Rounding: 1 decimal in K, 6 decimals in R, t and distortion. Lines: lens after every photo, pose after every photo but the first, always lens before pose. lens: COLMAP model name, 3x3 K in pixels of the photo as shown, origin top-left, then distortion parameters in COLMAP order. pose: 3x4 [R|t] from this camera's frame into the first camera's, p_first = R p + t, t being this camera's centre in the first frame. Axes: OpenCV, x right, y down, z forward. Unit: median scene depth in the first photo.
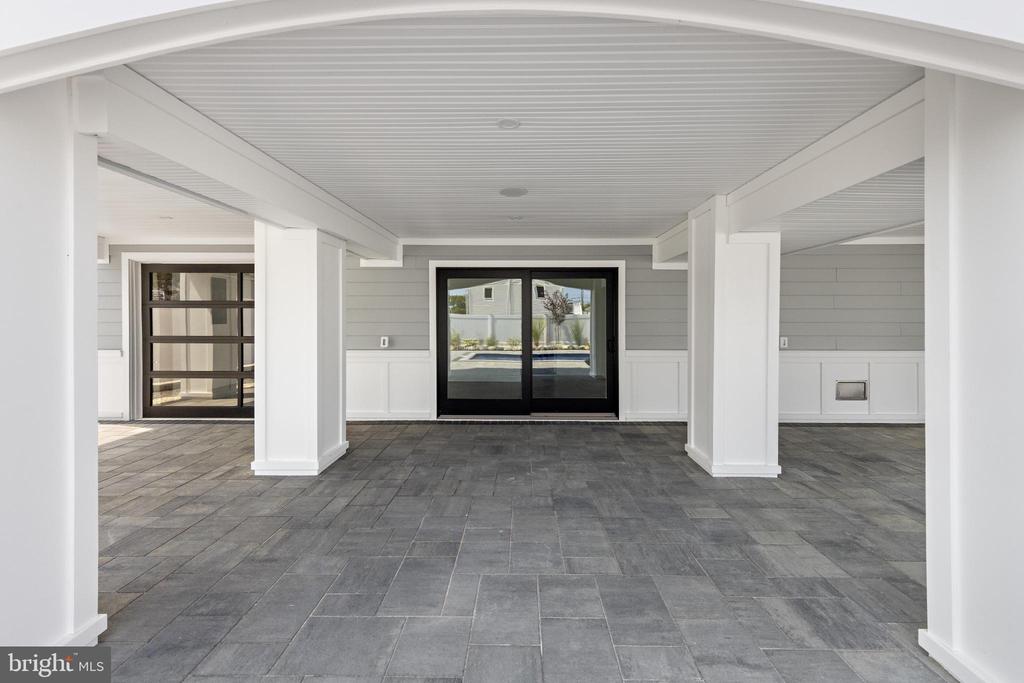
lens RADIAL K [[385.7, 0, 511.3], [0, 385.7, 317.1], [0, 0, 1]] dist [0.005914, -0.000388]
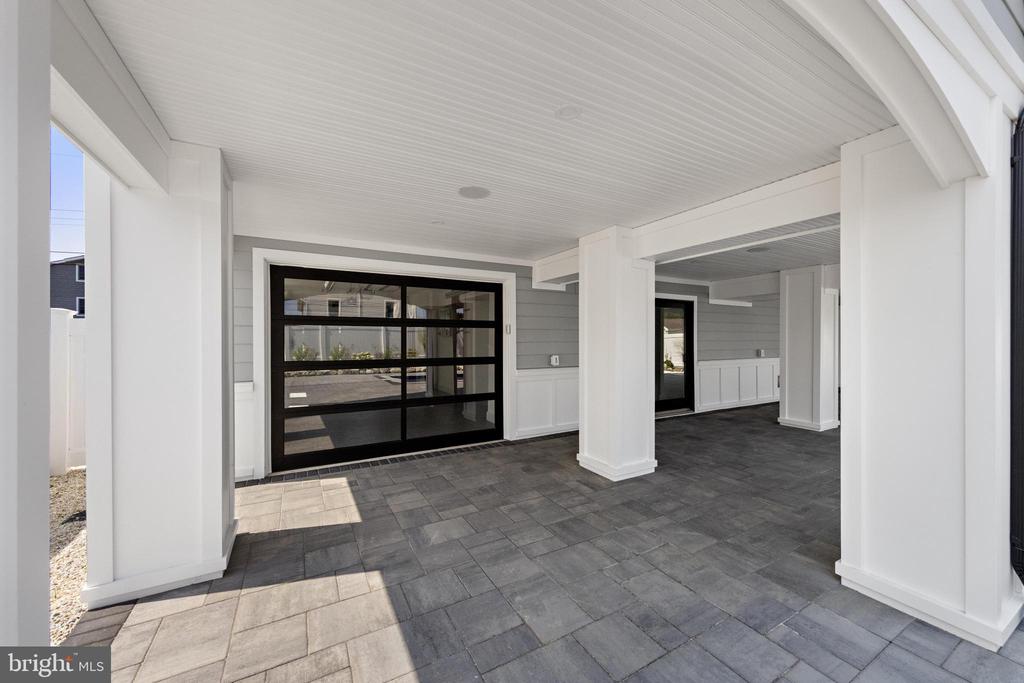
lens RADIAL K [[385.7, 0, 512.0], [0, 385.7, 335.8], [0, 0, 1]] dist [0.005914, -0.000388]
pose [[0.867607, 0.002957, 0.497242, -1.360750], [0.002153, 0.999951, -0.009704, 0.009569], [-0.497246, 0.009490, 0.867558, 0.189155]]
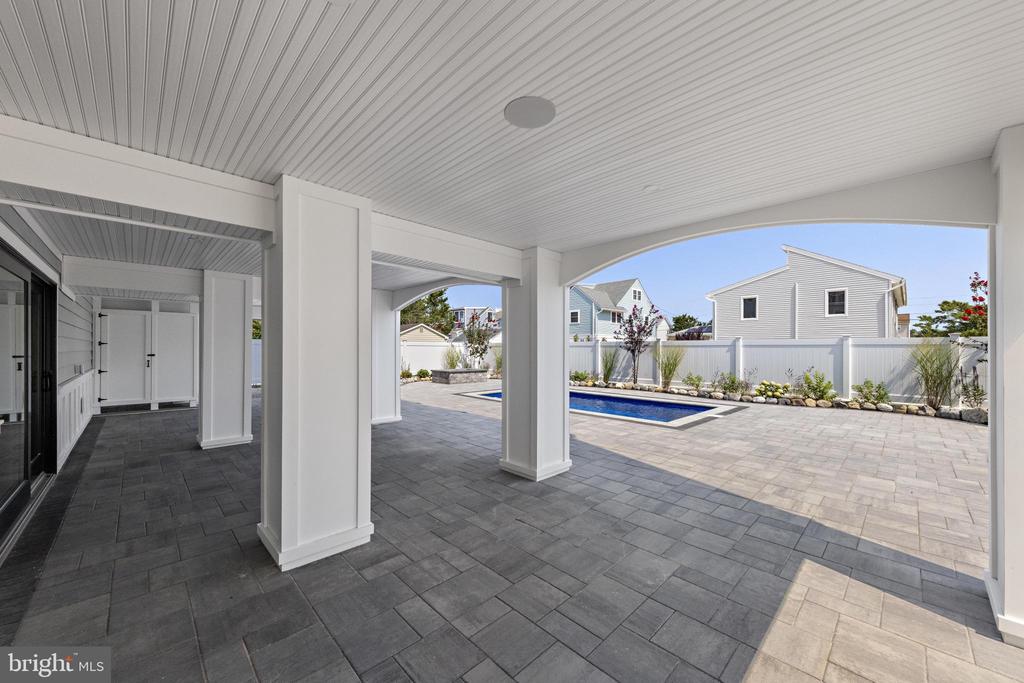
lens RADIAL K [[385.7, 0, 517.0], [0, 385.7, 348.5], [0, 0, 1]] dist [0.005914, -0.000388]
pose [[-0.710494, -0.001835, 0.703701, -1.363218], [-0.000231, 0.999997, 0.002374, 0.000974], [-0.703703, 0.001524, -0.710493, 1.274014]]
